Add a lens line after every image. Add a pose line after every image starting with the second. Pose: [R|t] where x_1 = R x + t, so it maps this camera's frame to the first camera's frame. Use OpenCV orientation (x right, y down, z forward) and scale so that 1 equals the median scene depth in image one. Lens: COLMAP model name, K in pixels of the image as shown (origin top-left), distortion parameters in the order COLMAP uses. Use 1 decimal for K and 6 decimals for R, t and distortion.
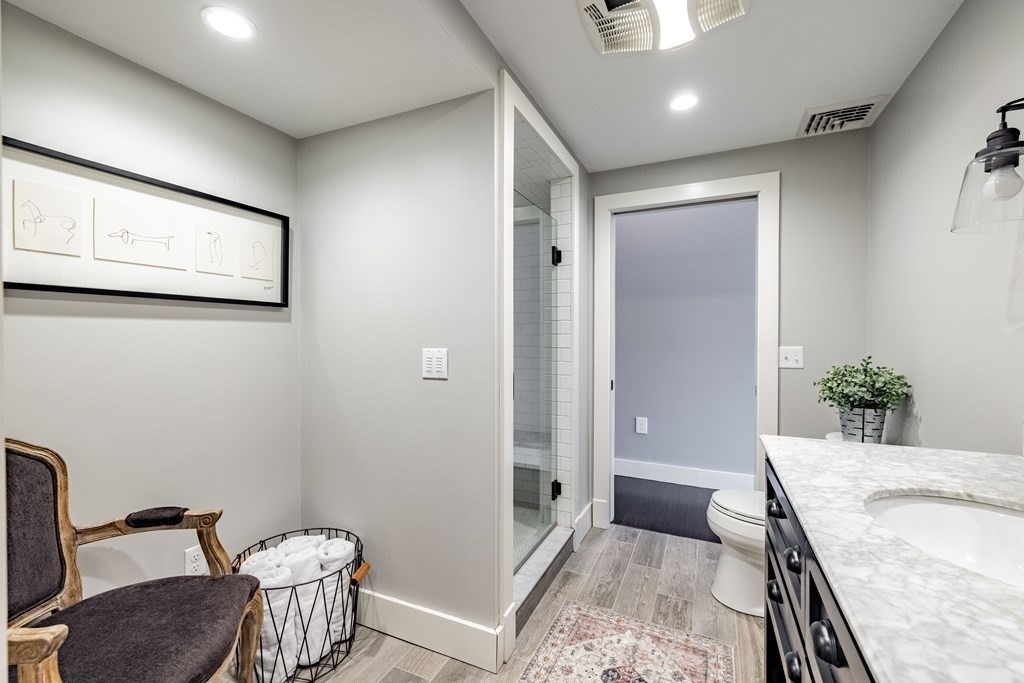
lens RADIAL K [[439.1, 0, 512.0], [0, 439.1, 341.5], [0, 0, 1]] dist [0.000726, 0.000062]
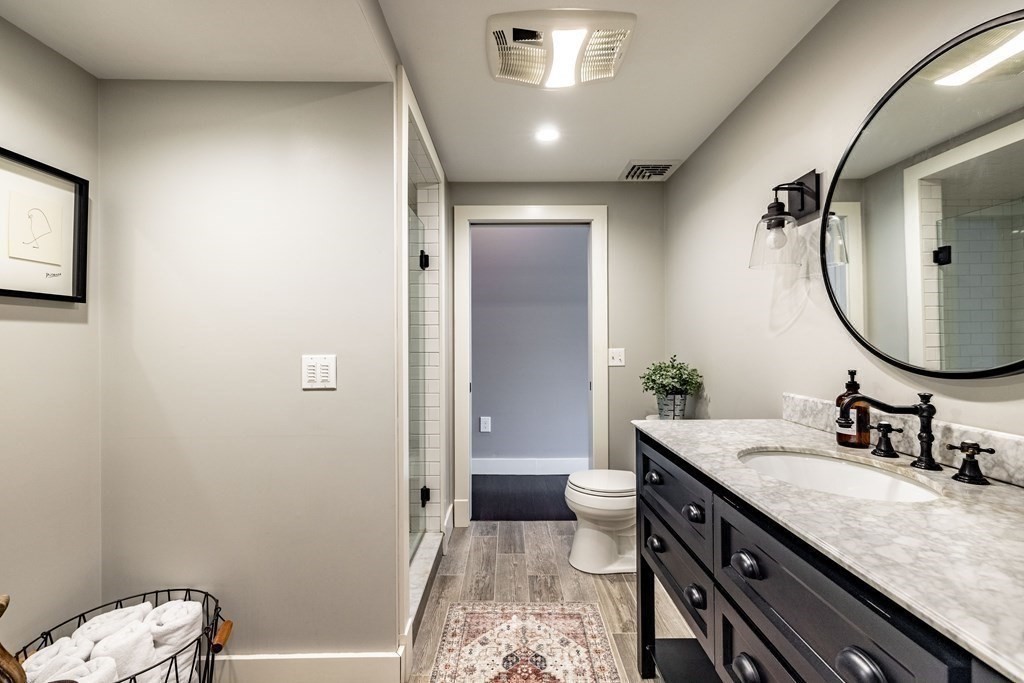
lens RADIAL K [[435.1, 0, 514.4], [0, 435.1, 339.0], [0, 0, 1]] dist [0.000358, -0.000097]
pose [[0.899053, -0.001718, 0.437836, -0.191016], [0.008502, 0.999872, -0.013536, -0.001190], [-0.437756, 0.015892, 0.898953, 0.034174]]
